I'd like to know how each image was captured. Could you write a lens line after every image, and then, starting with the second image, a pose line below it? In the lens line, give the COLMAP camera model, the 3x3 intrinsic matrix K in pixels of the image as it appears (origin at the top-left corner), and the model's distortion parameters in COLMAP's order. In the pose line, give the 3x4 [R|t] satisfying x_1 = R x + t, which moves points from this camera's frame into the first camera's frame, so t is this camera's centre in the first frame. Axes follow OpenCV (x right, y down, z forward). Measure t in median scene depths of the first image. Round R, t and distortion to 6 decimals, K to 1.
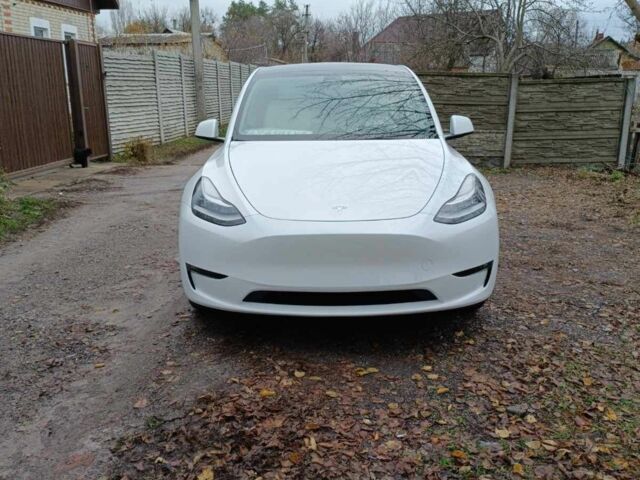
lens RADIAL K [[523.8, 0, 318.2], [0, 523.8, 239.2], [0, 0, 1]] dist [0.002126, -0.006640]
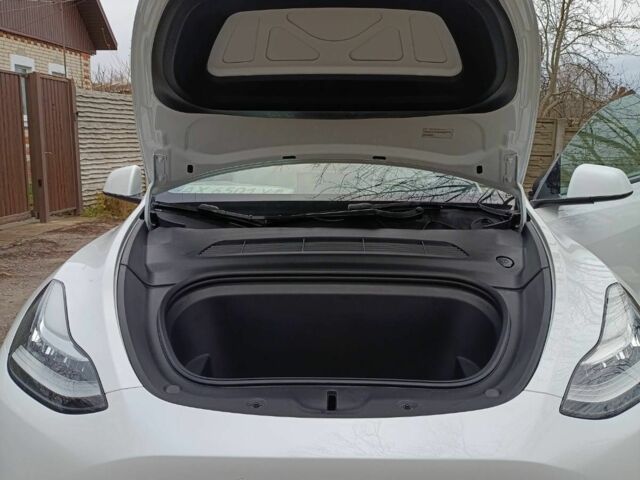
lens RADIAL K [[523.8, 0, 321.3], [0, 523.8, 240.3], [0, 0, 1]] dist [0.002126, -0.006640]
pose [[0.999625, 0.015190, -0.022773, 0.012404], [-0.017206, 0.995690, -0.091131, -0.038972], [0.021290, 0.091488, 0.995579, 0.174205]]
